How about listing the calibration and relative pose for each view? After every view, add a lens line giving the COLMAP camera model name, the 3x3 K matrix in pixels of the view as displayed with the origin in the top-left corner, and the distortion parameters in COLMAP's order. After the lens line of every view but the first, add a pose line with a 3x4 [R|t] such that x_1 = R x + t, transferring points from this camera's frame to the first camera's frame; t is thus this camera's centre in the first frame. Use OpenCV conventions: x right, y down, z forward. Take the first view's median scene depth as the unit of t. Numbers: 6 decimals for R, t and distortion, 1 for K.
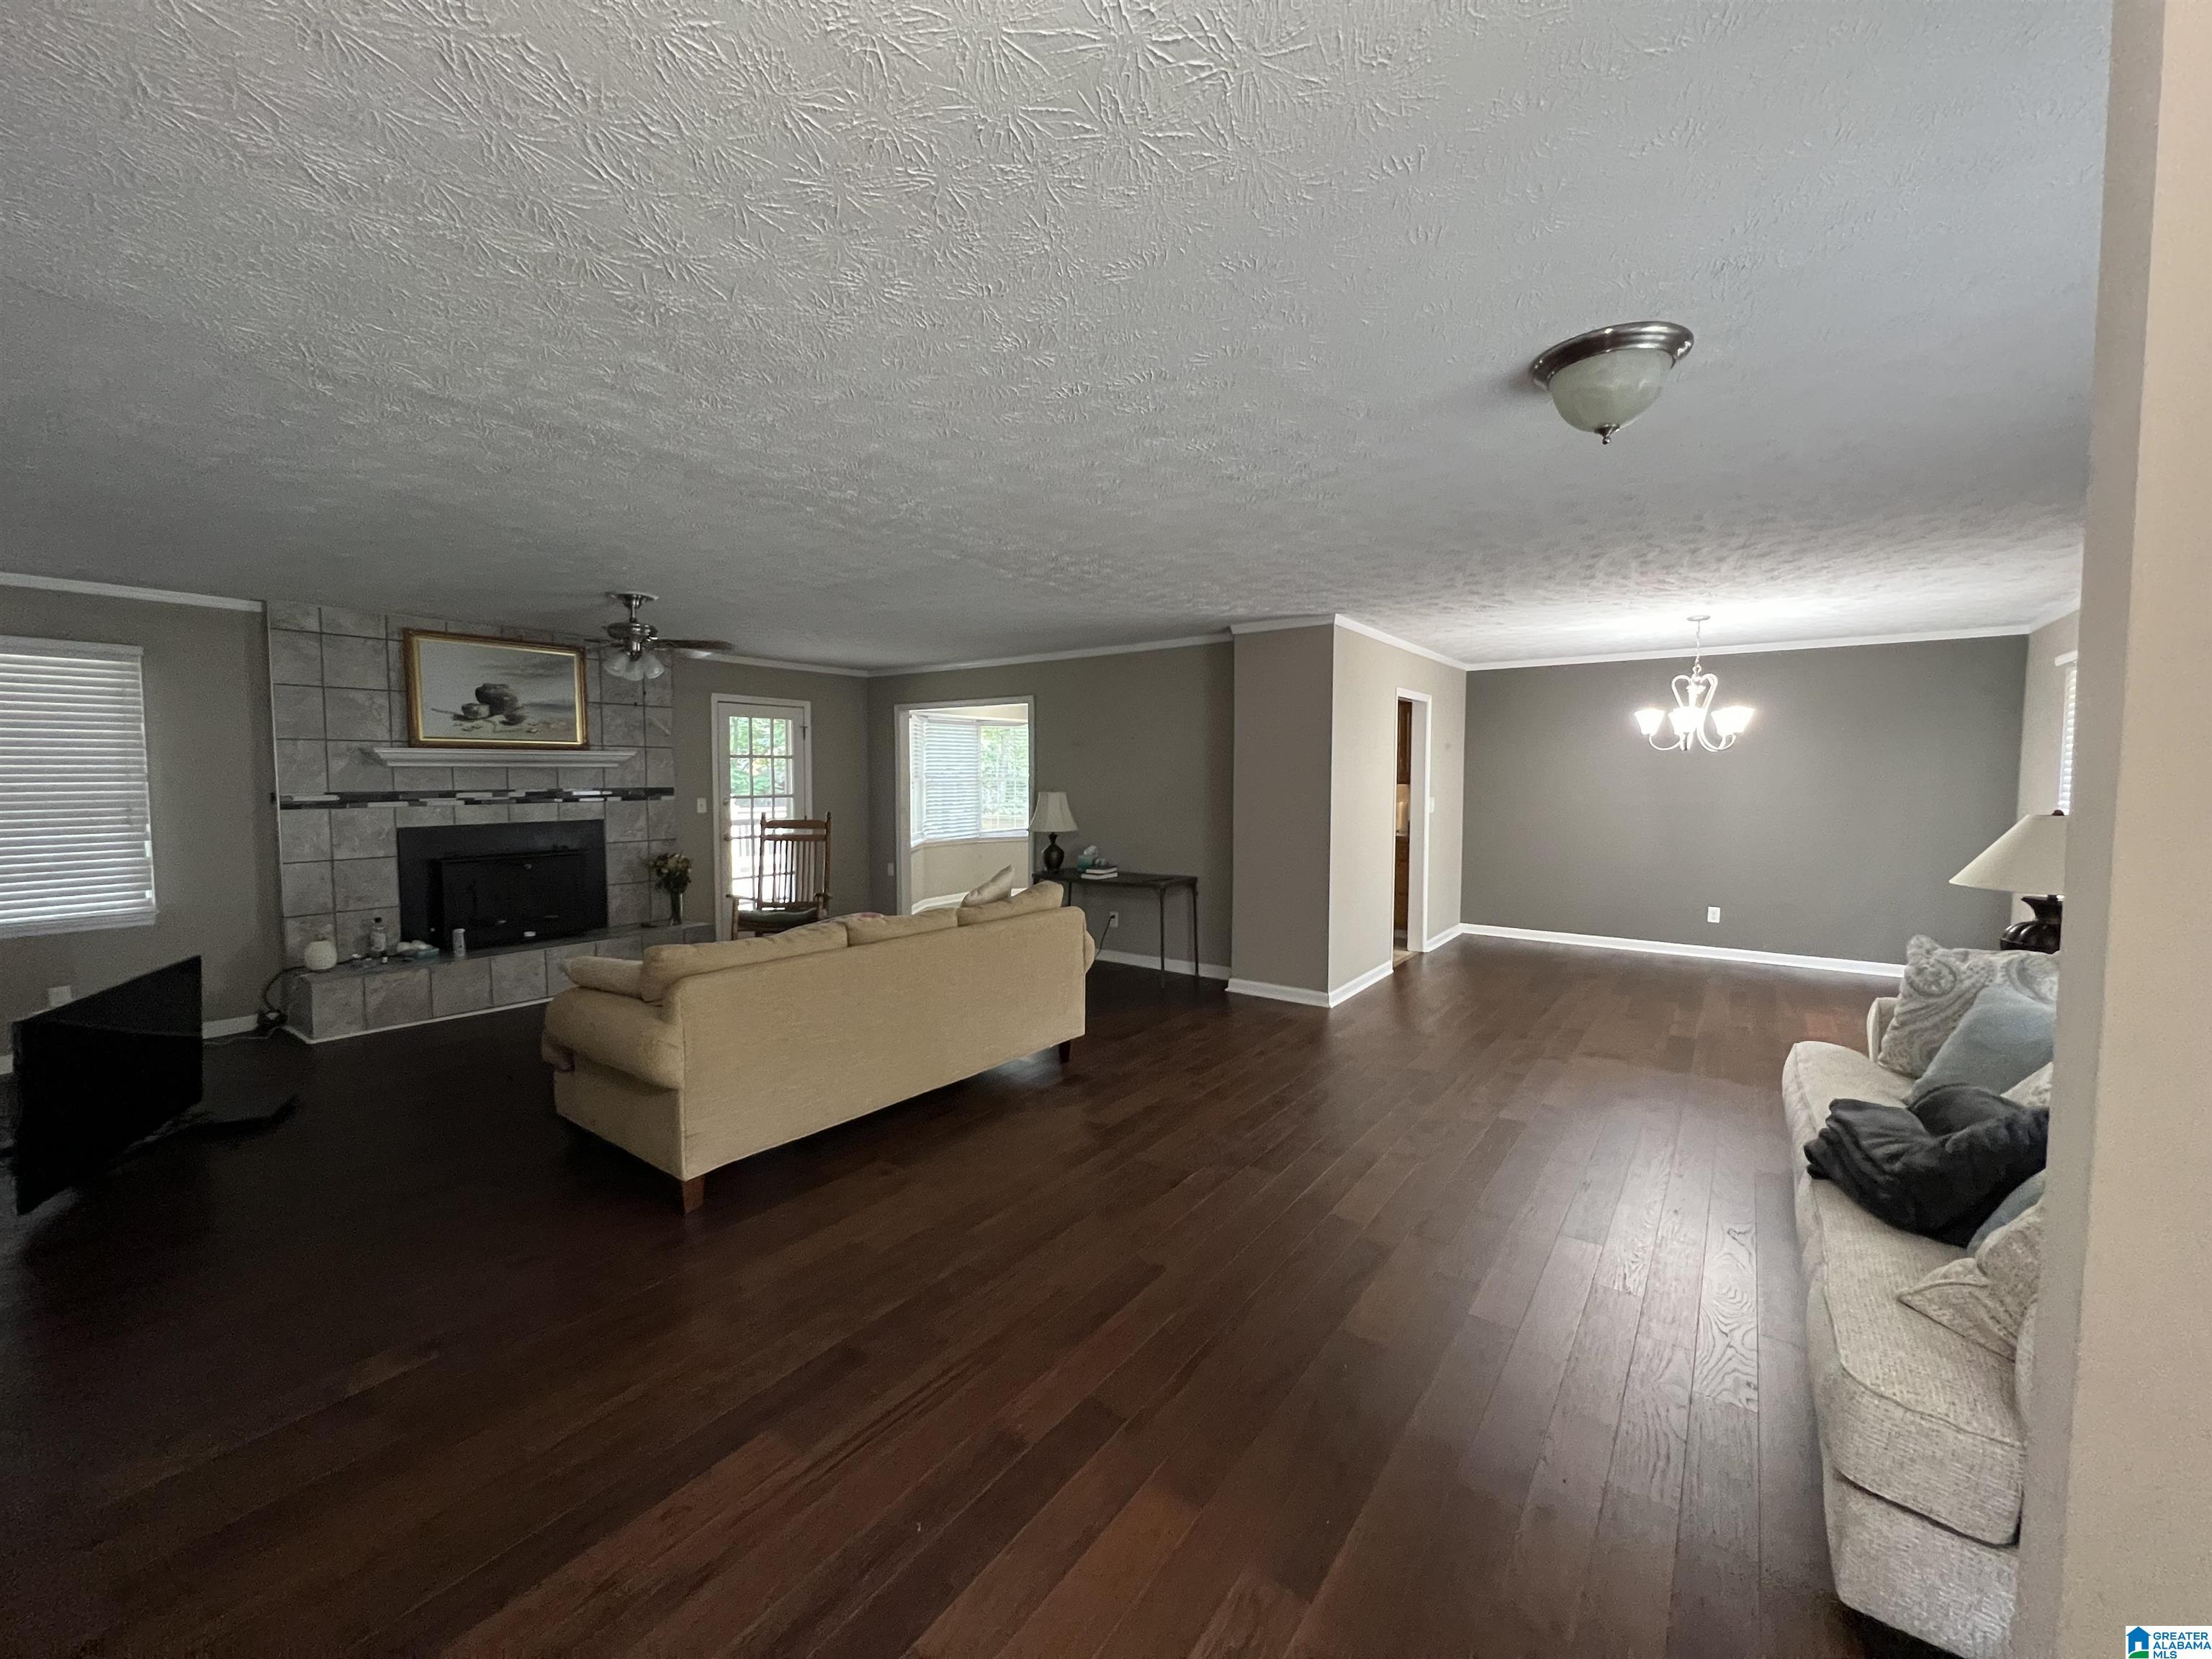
lens RADIAL K [[883.5, 0, 1104.4], [0, 883.5, 820.8], [0, 0, 1]] dist [-0.003610, 0.001206]
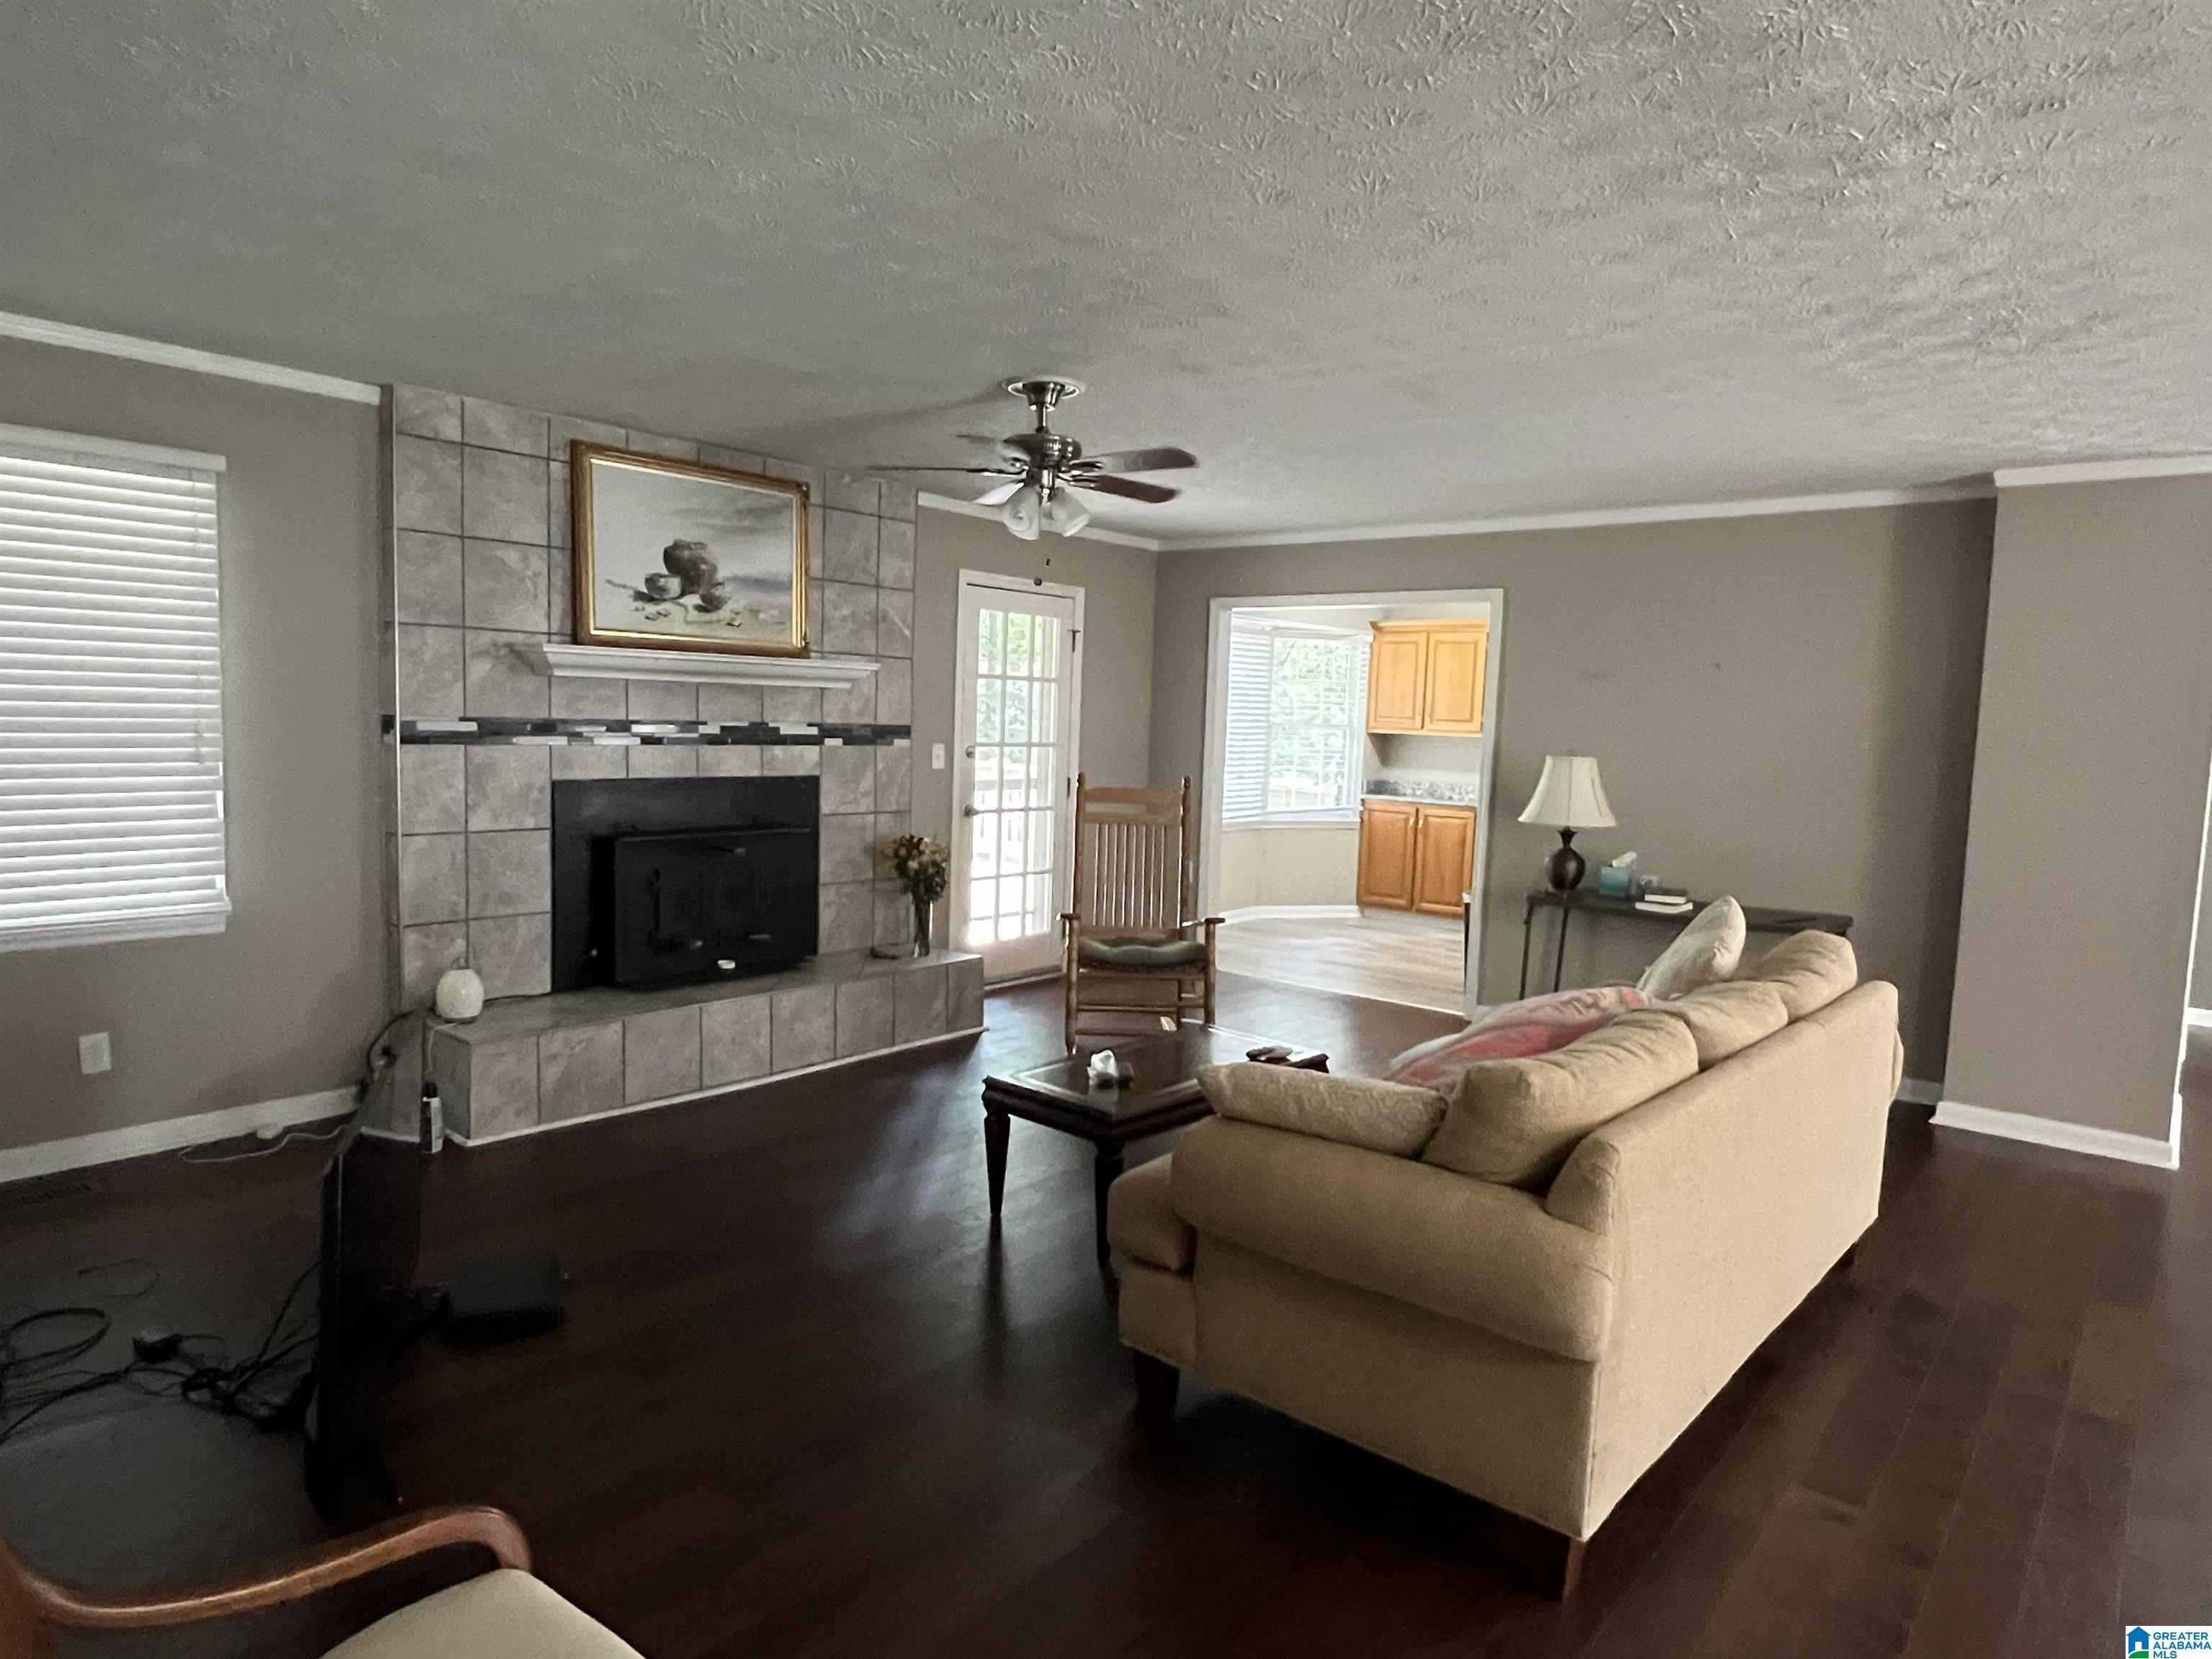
lens RADIAL K [[1336.9, 0, 1092.7], [0, 1336.9, 832.5], [0, 0, 1]] dist [-0.002772, 0.000012]
pose [[0.996970, 0.040939, -0.066138, -0.362436], [-0.038579, 0.998586, 0.036571, -0.003829], [0.067542, -0.033908, 0.997140, 0.122497]]
